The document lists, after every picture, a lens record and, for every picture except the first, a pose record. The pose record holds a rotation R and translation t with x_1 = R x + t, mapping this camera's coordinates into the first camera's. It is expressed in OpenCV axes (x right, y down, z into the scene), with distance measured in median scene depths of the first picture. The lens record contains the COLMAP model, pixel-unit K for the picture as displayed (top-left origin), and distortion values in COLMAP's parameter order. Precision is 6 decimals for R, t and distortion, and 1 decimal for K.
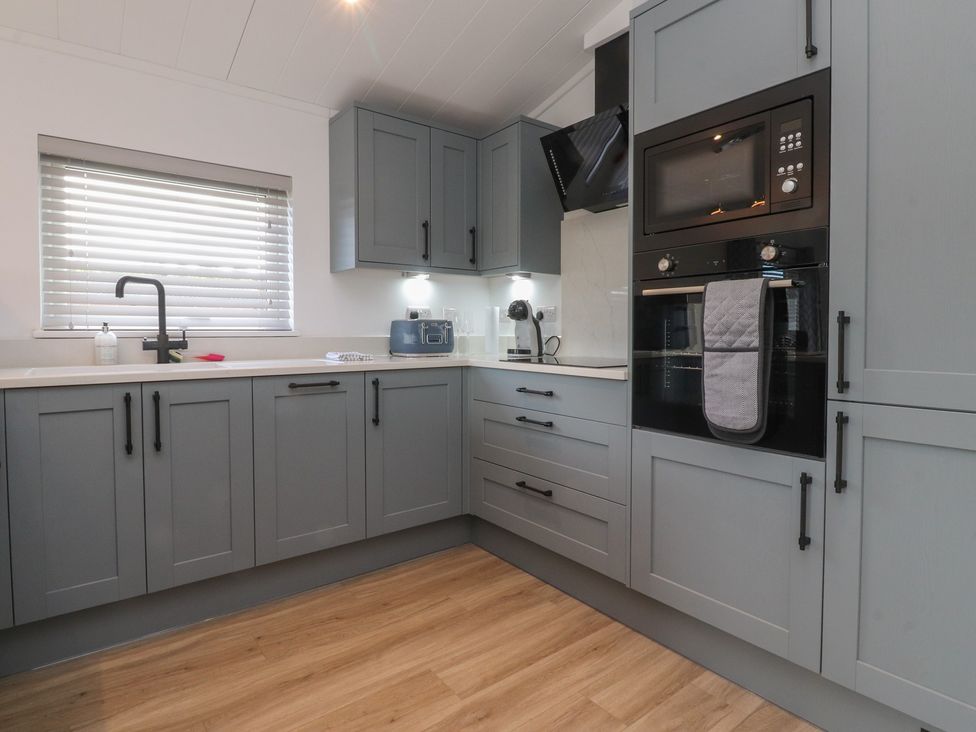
lens RADIAL K [[534.7, 0, 489.3], [0, 534.7, 348.6], [0, 0, 1]] dist [0.001307, -0.017449]
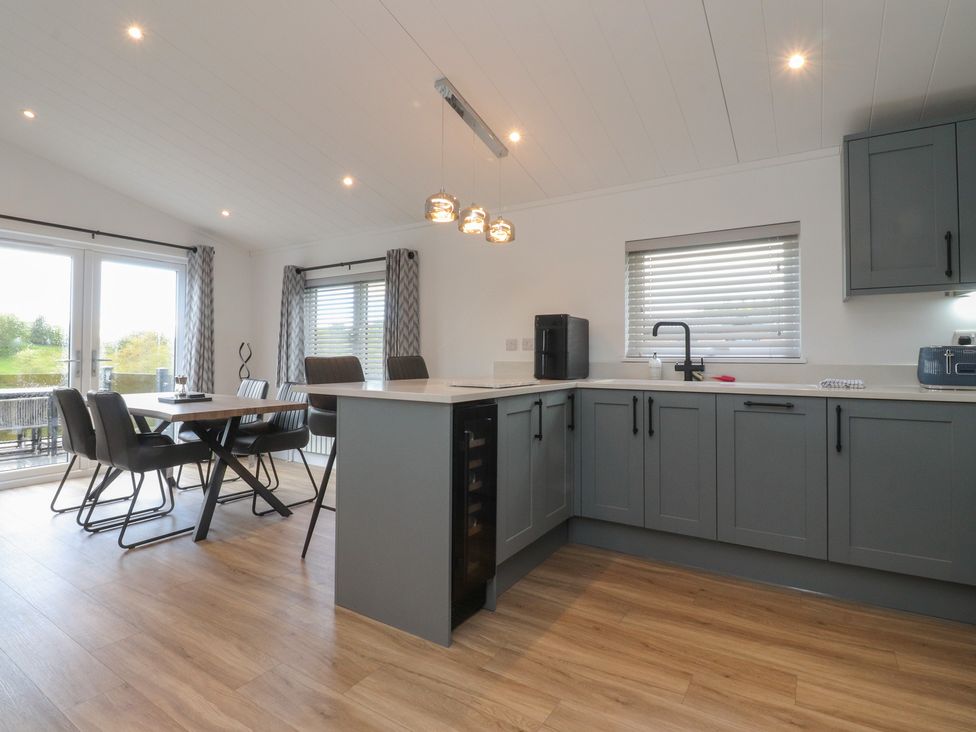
lens RADIAL K [[503.2, 0, 479.5], [0, 503.2, 347.2], [0, 0, 1]] dist [0.003041, -0.015249]
pose [[0.333038, -0.014734, -0.942798, 0.515251], [-0.033714, 0.999053, -0.027522, -0.006680], [0.942310, 0.040951, 0.332226, 0.032803]]
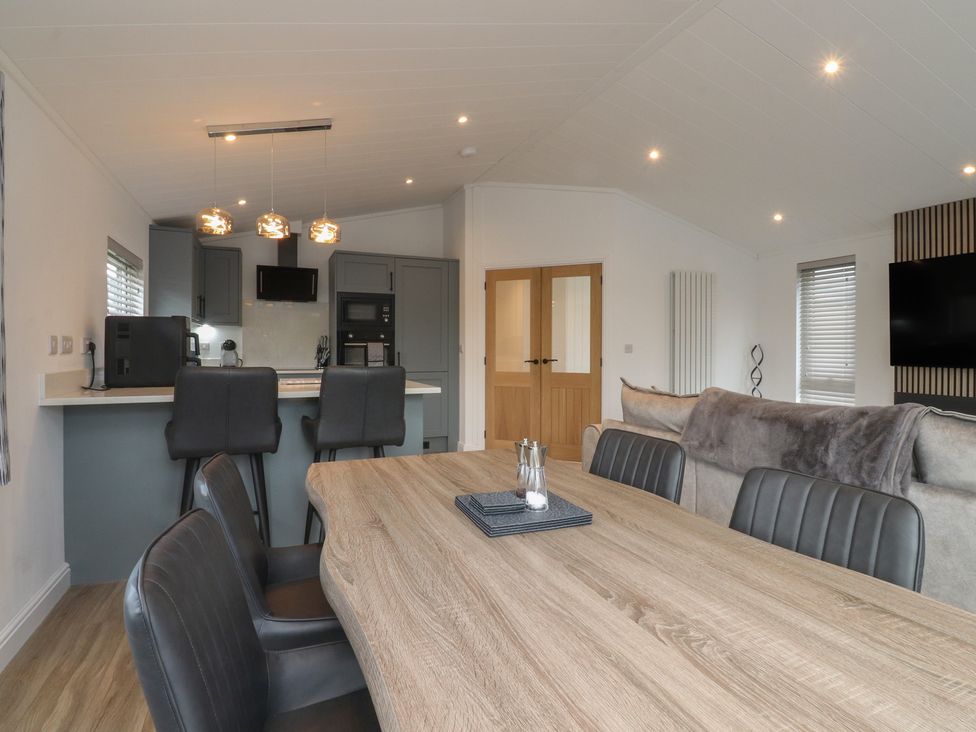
lens RADIAL K [[510.2, 0, 484.0], [0, 510.2, 348.6], [0, 0, 1]] dist [0.002018, -0.014415]
pose [[0.248923, 0.001692, 0.968522, -1.986214], [0.027709, 0.999577, -0.008868, -0.024614], [-0.968127, 0.029045, 0.248771, -0.440026]]
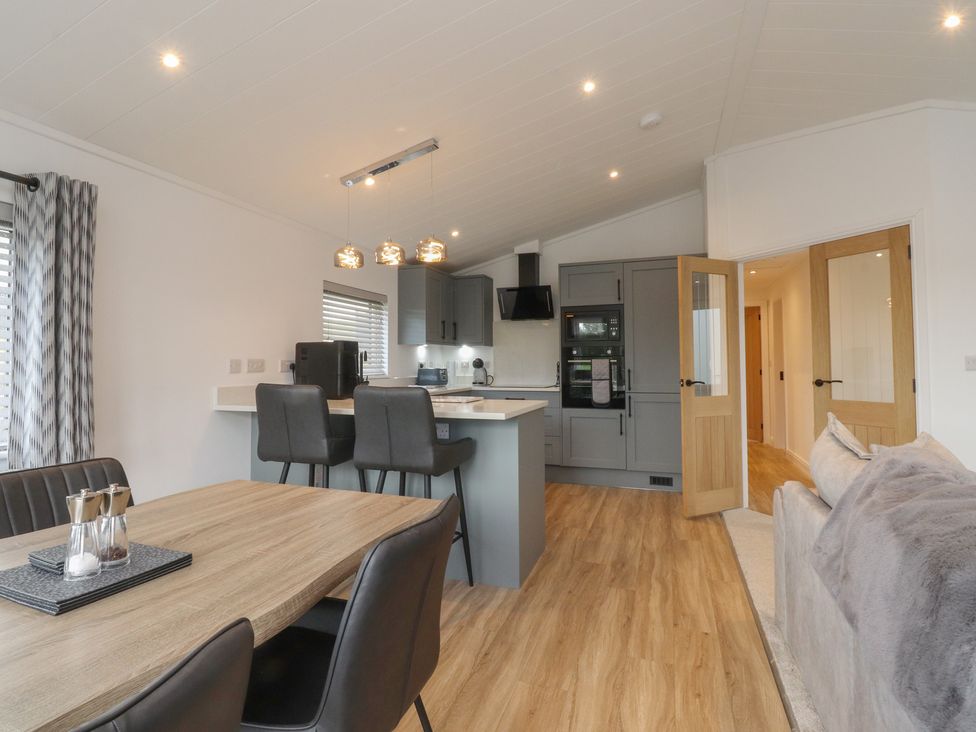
lens RADIAL K [[510.2, 0, 484.0], [0, 510.2, 348.6], [0, 0, 1]] dist [0.002018, -0.014415]
pose [[0.842257, 0.012837, 0.538923, -1.351813], [0.022264, 0.998035, -0.058568, -0.015723], [-0.538616, 0.061328, 0.840316, -0.939596]]
